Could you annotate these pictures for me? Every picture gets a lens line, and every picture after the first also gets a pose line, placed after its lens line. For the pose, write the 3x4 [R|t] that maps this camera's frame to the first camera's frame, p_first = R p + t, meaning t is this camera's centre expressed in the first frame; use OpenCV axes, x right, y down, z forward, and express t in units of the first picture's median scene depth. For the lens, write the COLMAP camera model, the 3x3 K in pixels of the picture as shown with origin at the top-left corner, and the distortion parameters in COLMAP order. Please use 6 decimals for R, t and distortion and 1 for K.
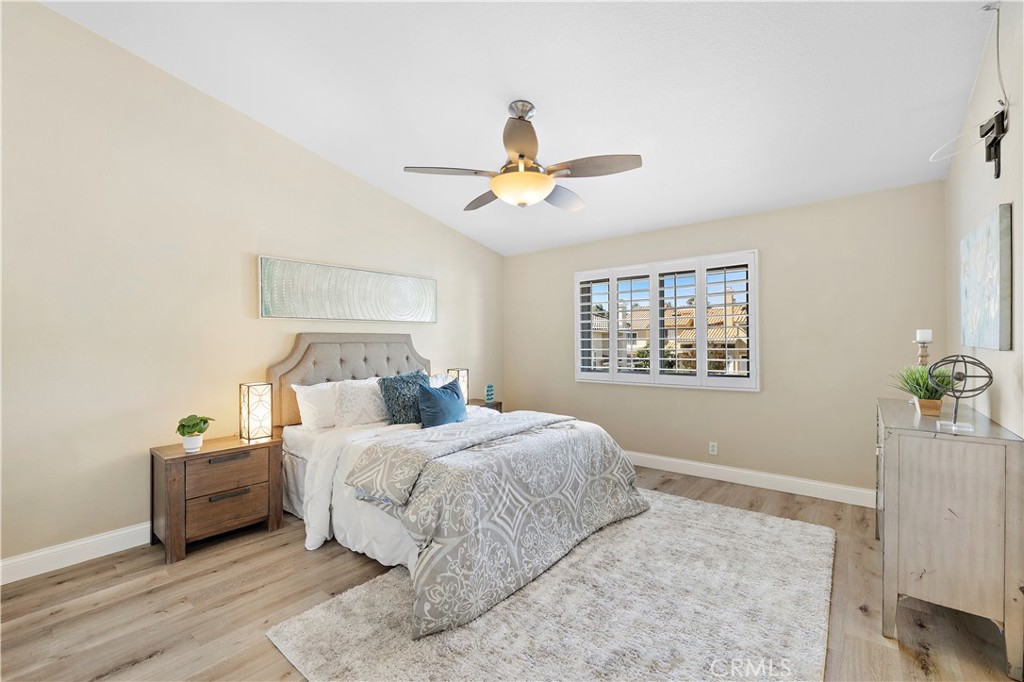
lens RADIAL K [[431.3, 0, 514.6], [0, 431.3, 344.1], [0, 0, 1]] dist [0.001423, -0.000384]
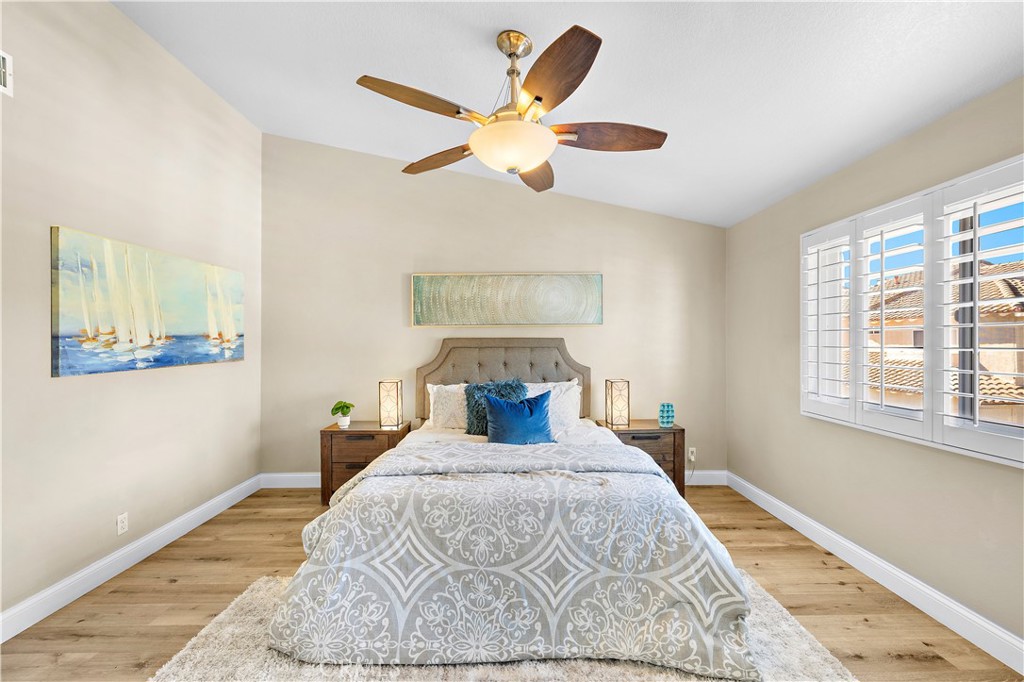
lens RADIAL K [[431.3, 0, 514.6], [0, 431.3, 344.1], [0, 0, 1]] dist [0.001423, -0.000384]
pose [[0.639356, 0.009372, -0.768854, 0.668375], [-0.005270, 0.999956, 0.007807, -0.028858], [0.768893, -0.000939, 0.639377, 0.580567]]
